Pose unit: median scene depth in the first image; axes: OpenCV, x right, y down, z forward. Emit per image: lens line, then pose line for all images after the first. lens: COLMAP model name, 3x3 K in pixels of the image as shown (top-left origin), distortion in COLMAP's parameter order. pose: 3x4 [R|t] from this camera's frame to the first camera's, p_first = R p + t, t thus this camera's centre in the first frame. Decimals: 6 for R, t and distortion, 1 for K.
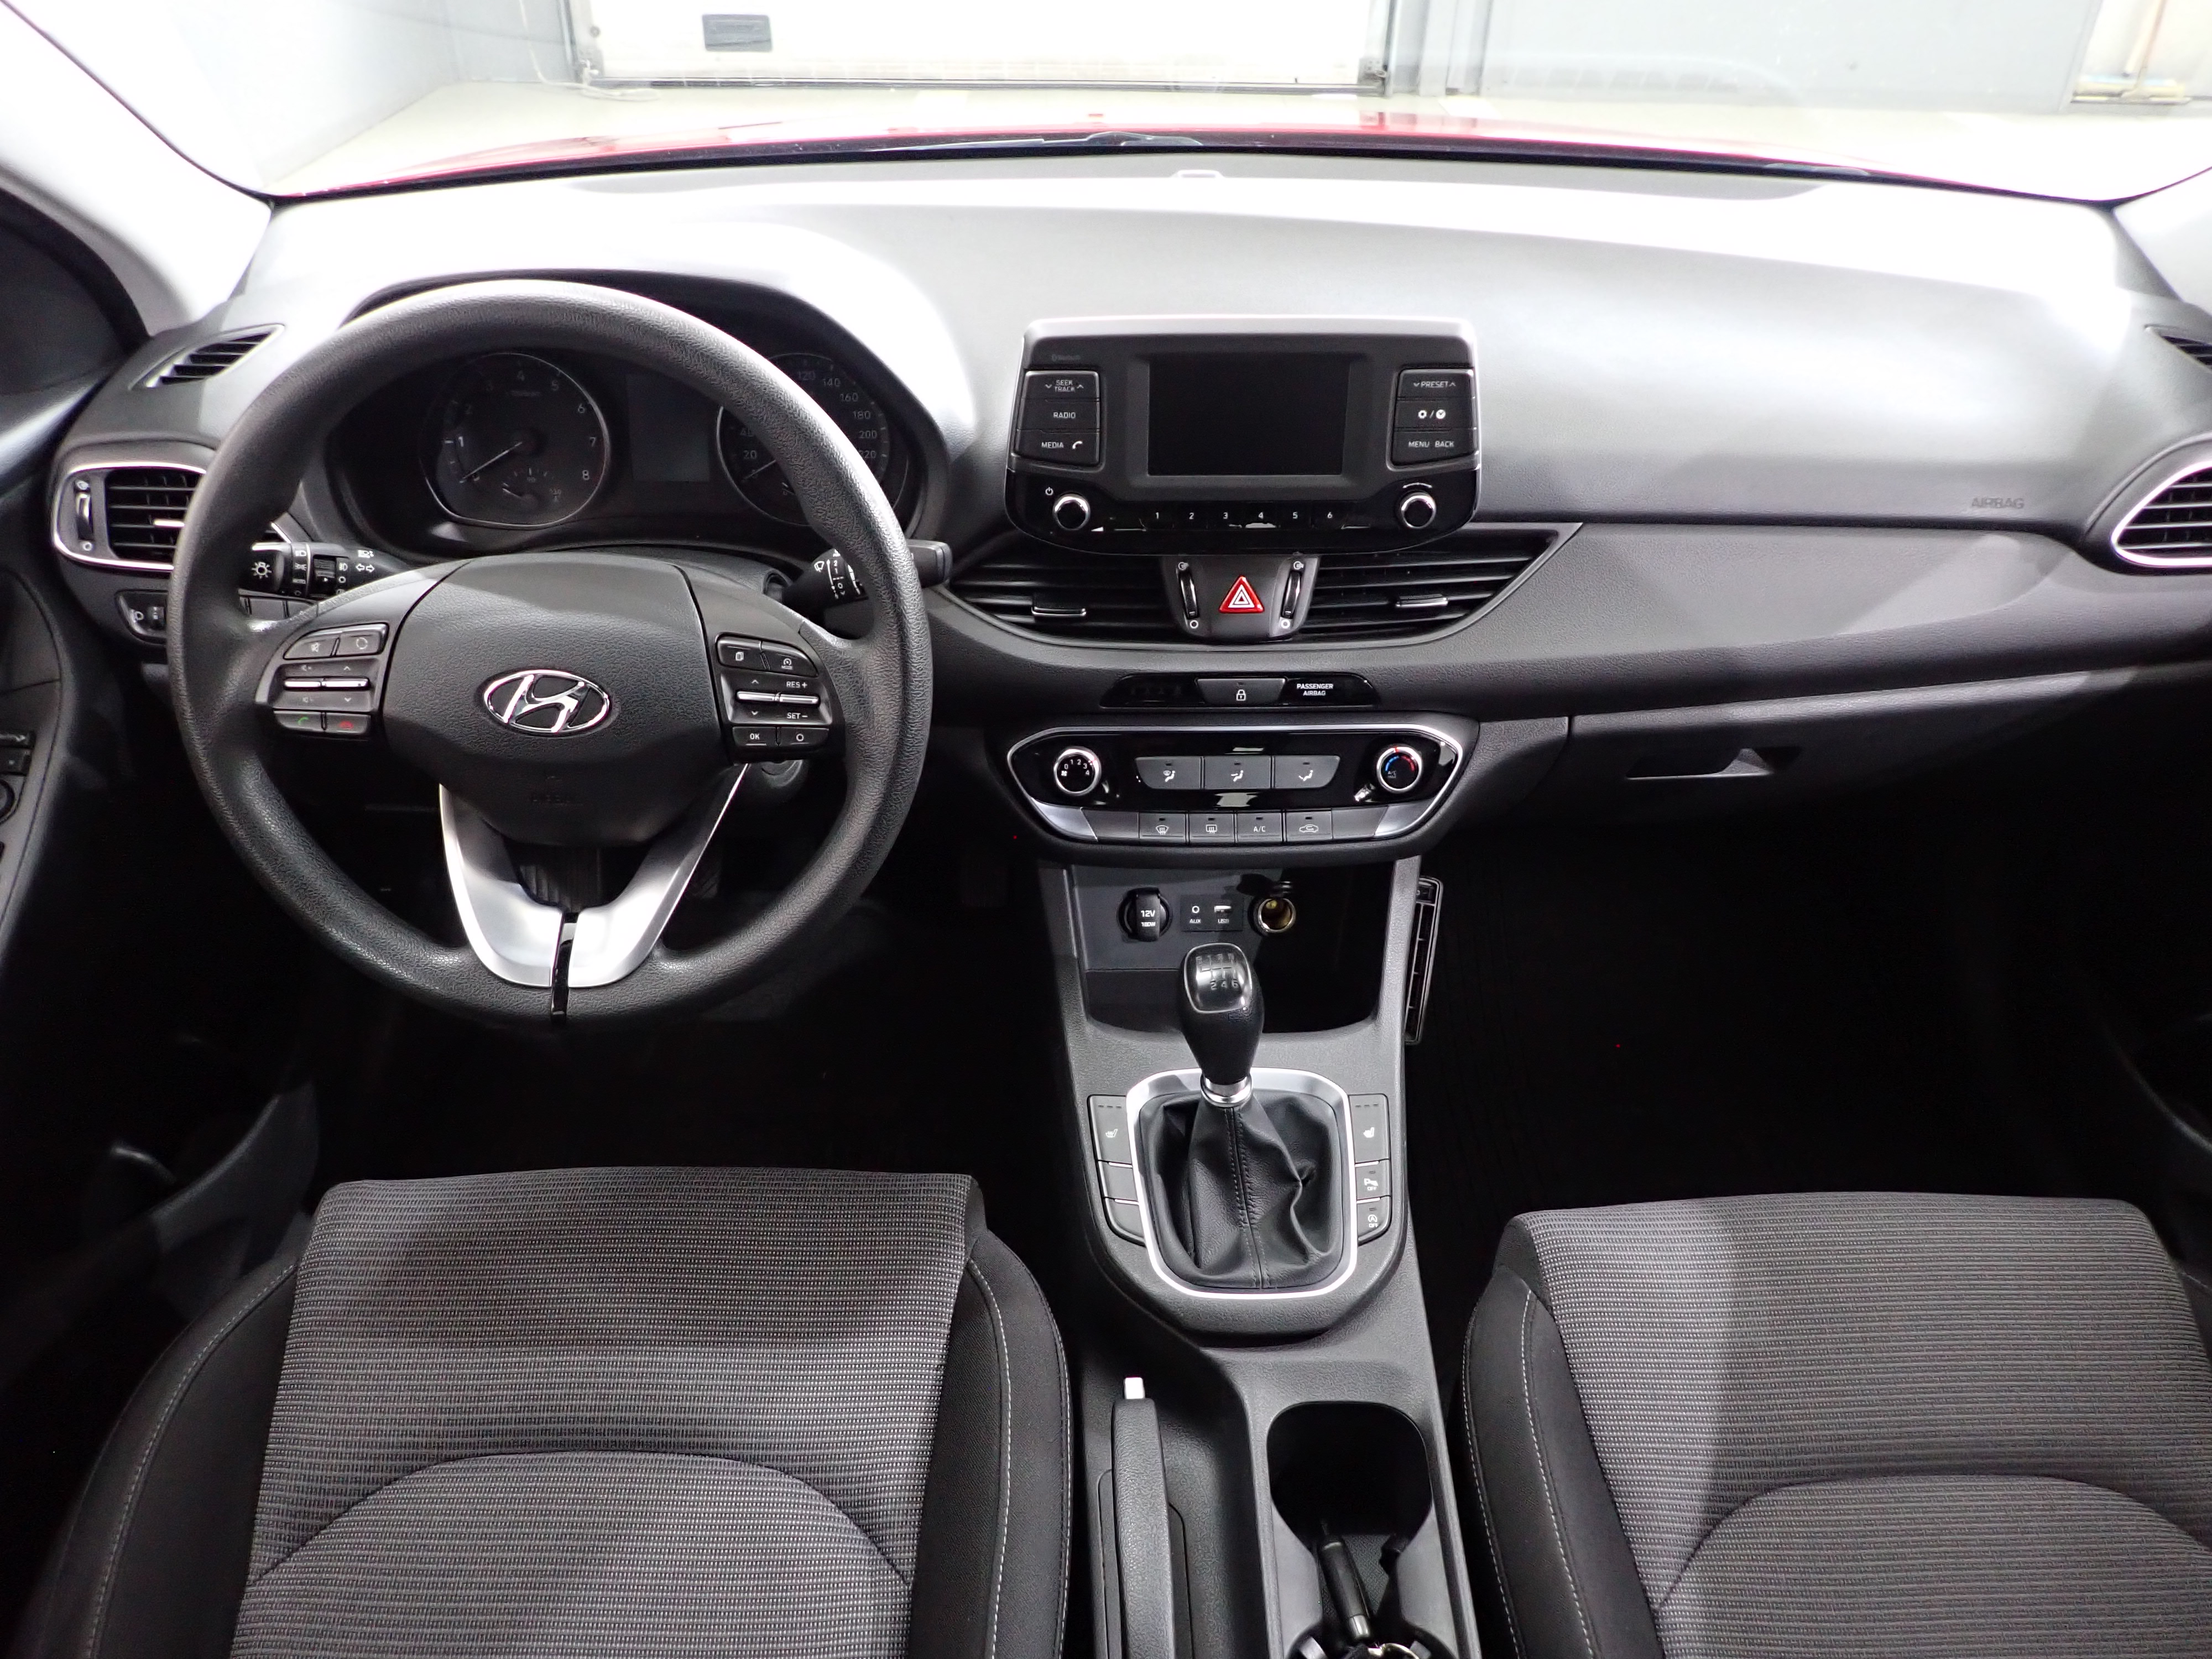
lens RADIAL K [[1634.2, 0, 1085.7], [0, 1634.2, 840.3], [0, 0, 1]] dist [-0.004132, -0.011666]
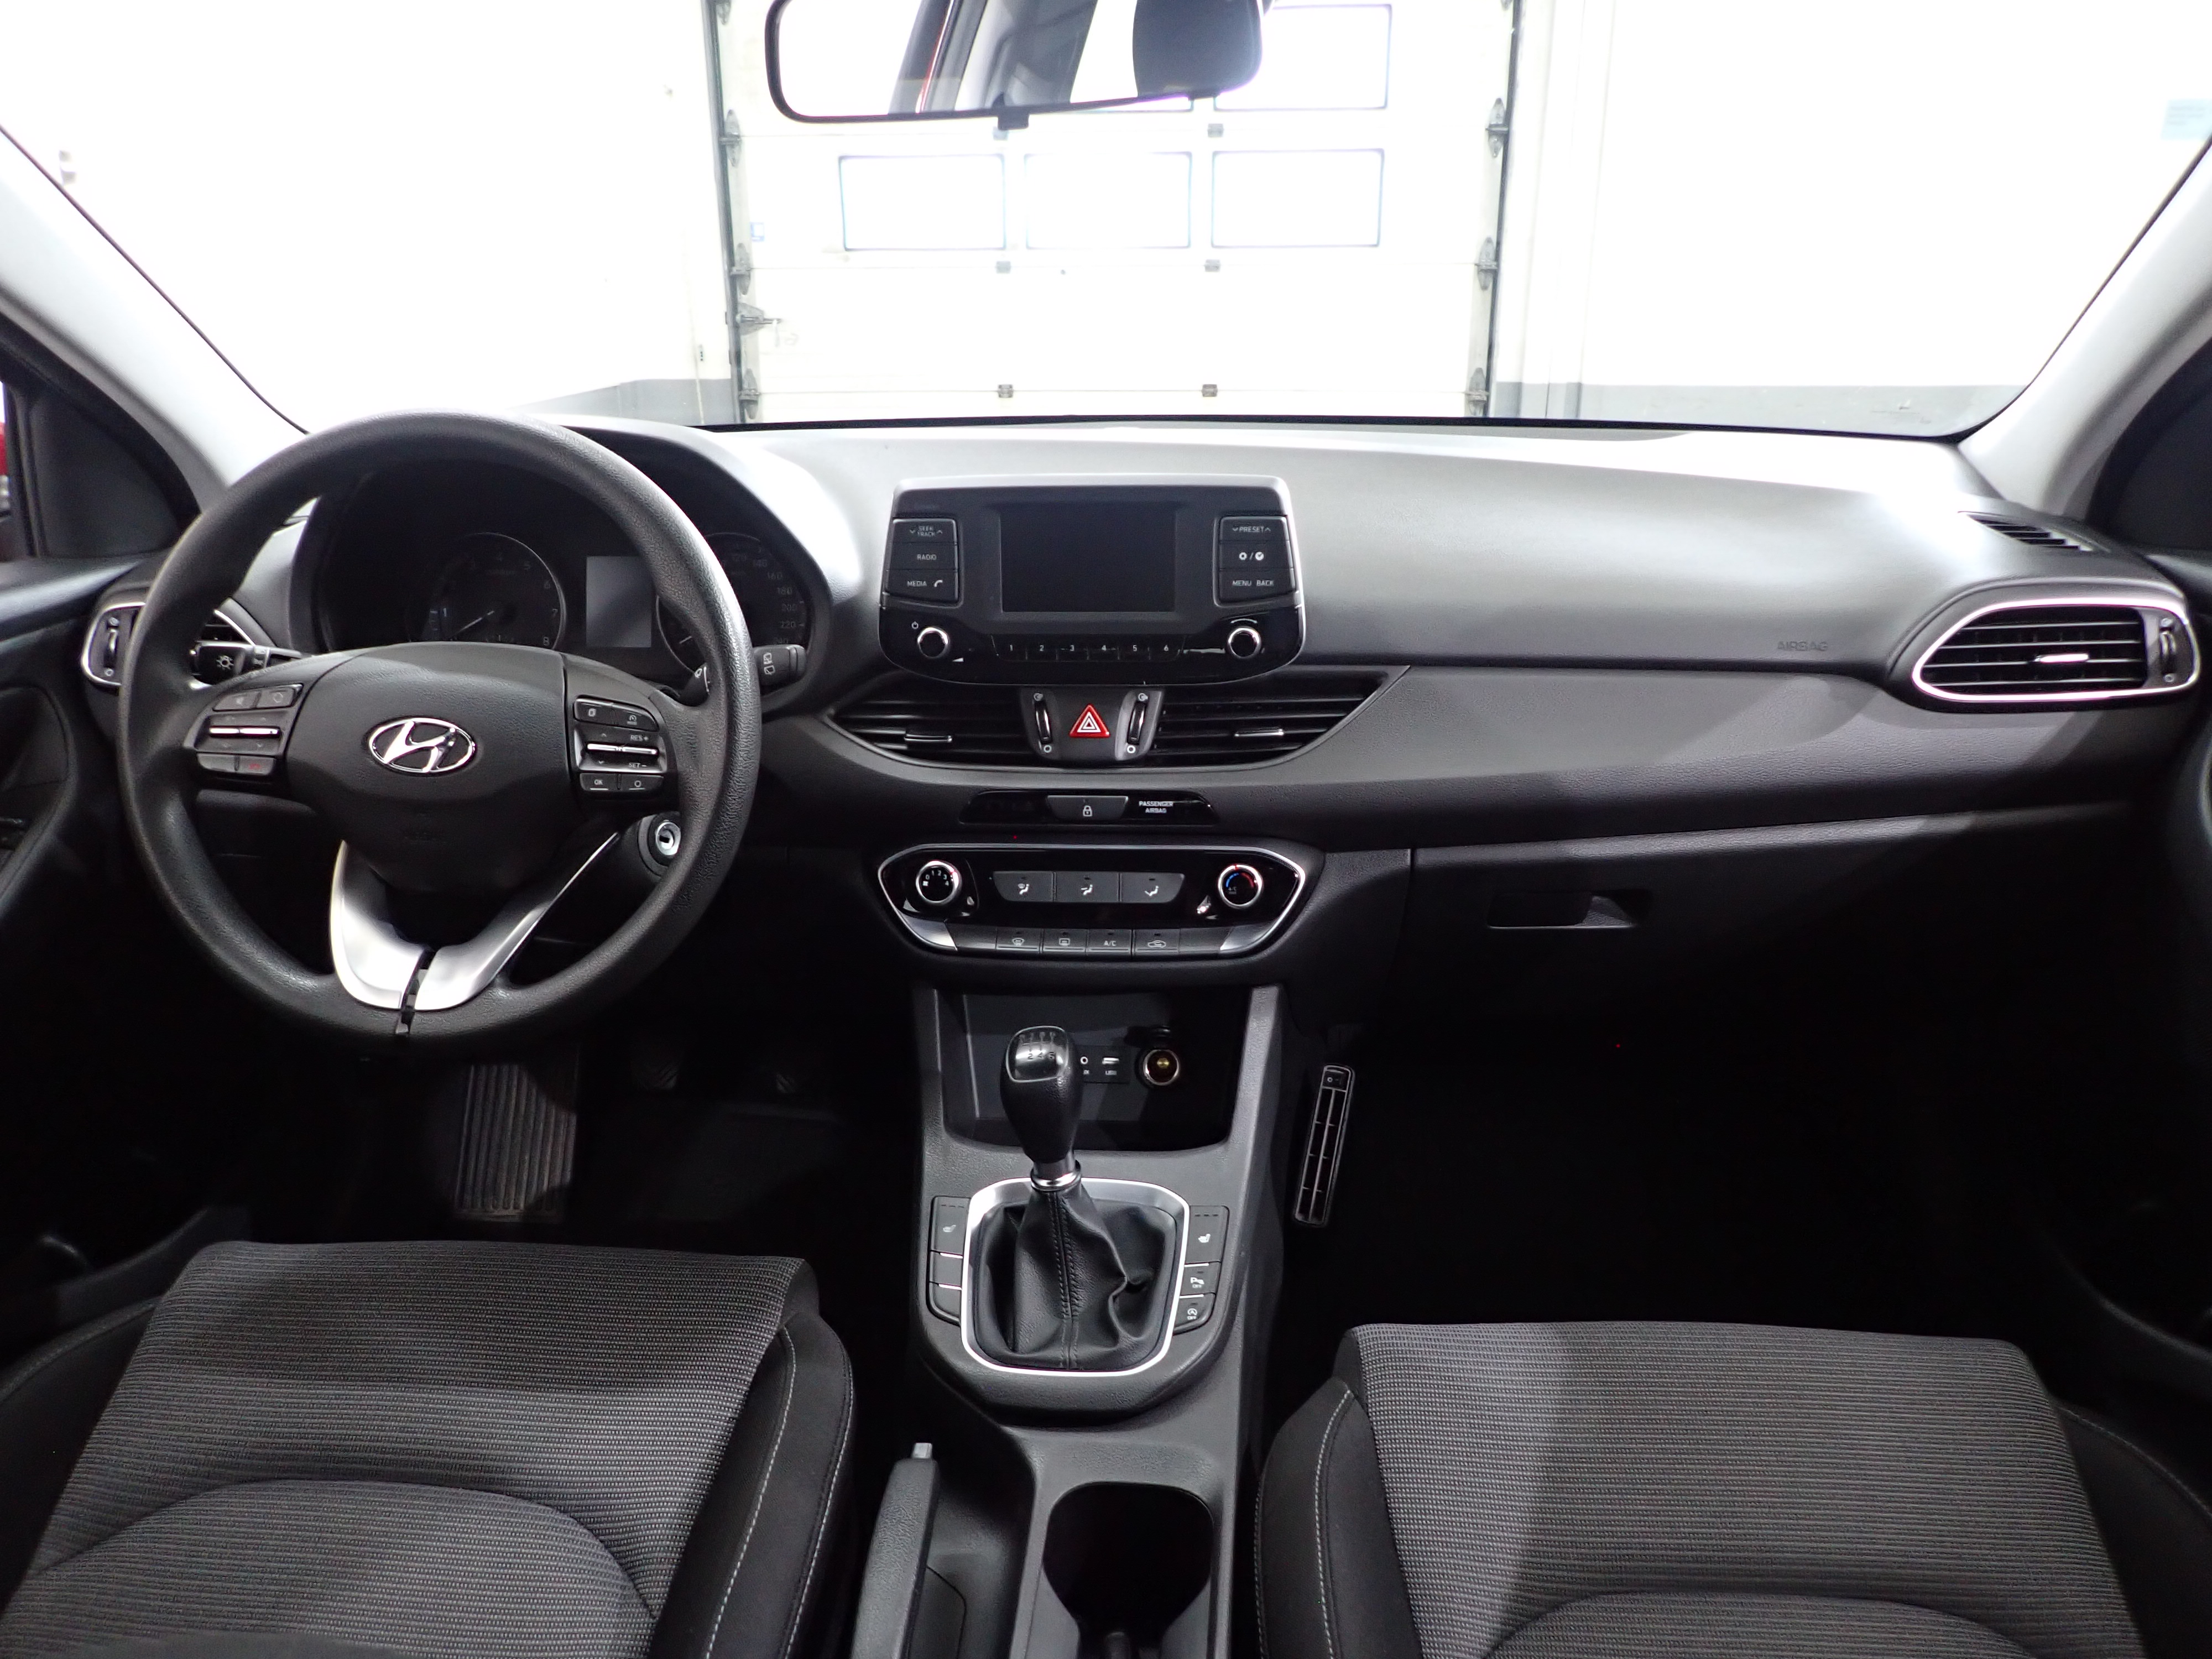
lens RADIAL K [[1634.2, 0, 1093.2], [0, 1634.2, 839.6], [0, 0, 1]] dist [-0.004132, -0.011666]
pose [[0.995439, 0.012928, -0.094522, 0.207130], [-0.037354, 0.964490, -0.261463, 0.217832], [0.087785, 0.263802, 0.960574, -0.033517]]
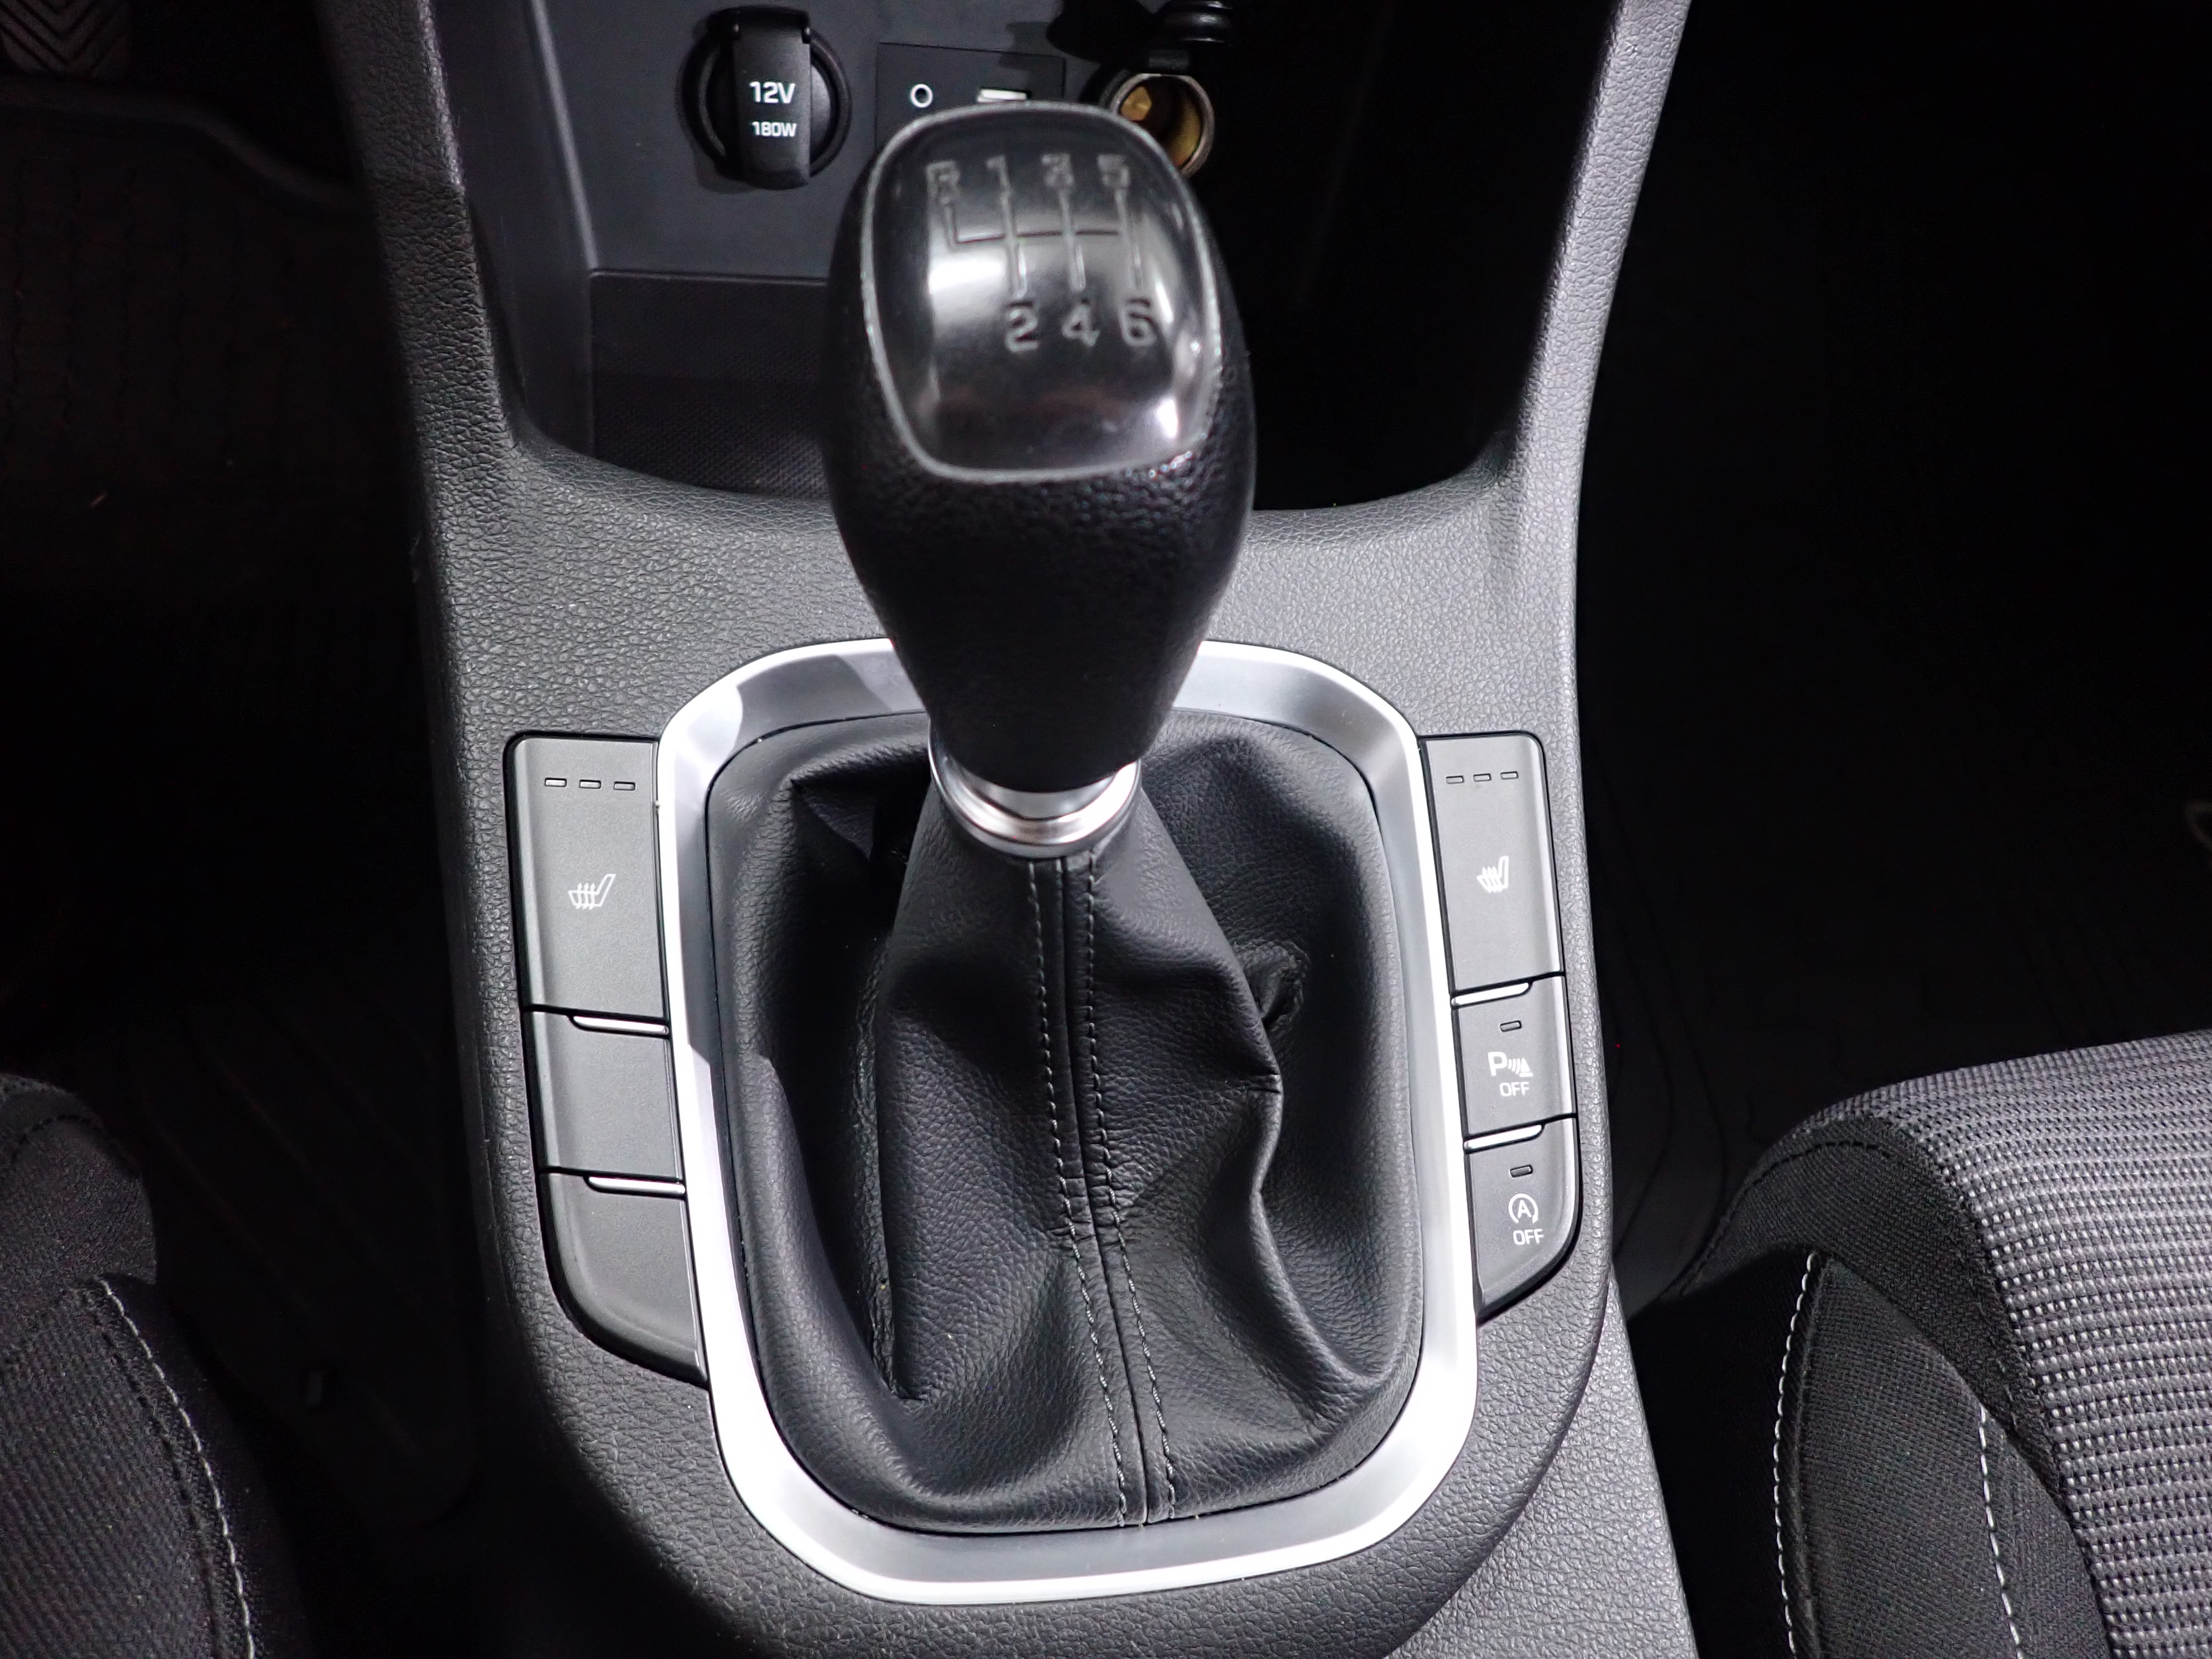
lens RADIAL K [[1634.2, 0, 1082.8], [0, 1634.2, 841.4], [0, 0, 1]] dist [-0.004132, -0.011666]
pose [[0.985041, -0.005926, 0.172218, 0.051219], [-0.059363, 0.926565, 0.371420, 0.071067], [-0.161772, -0.376087, 0.912353, 0.781350]]
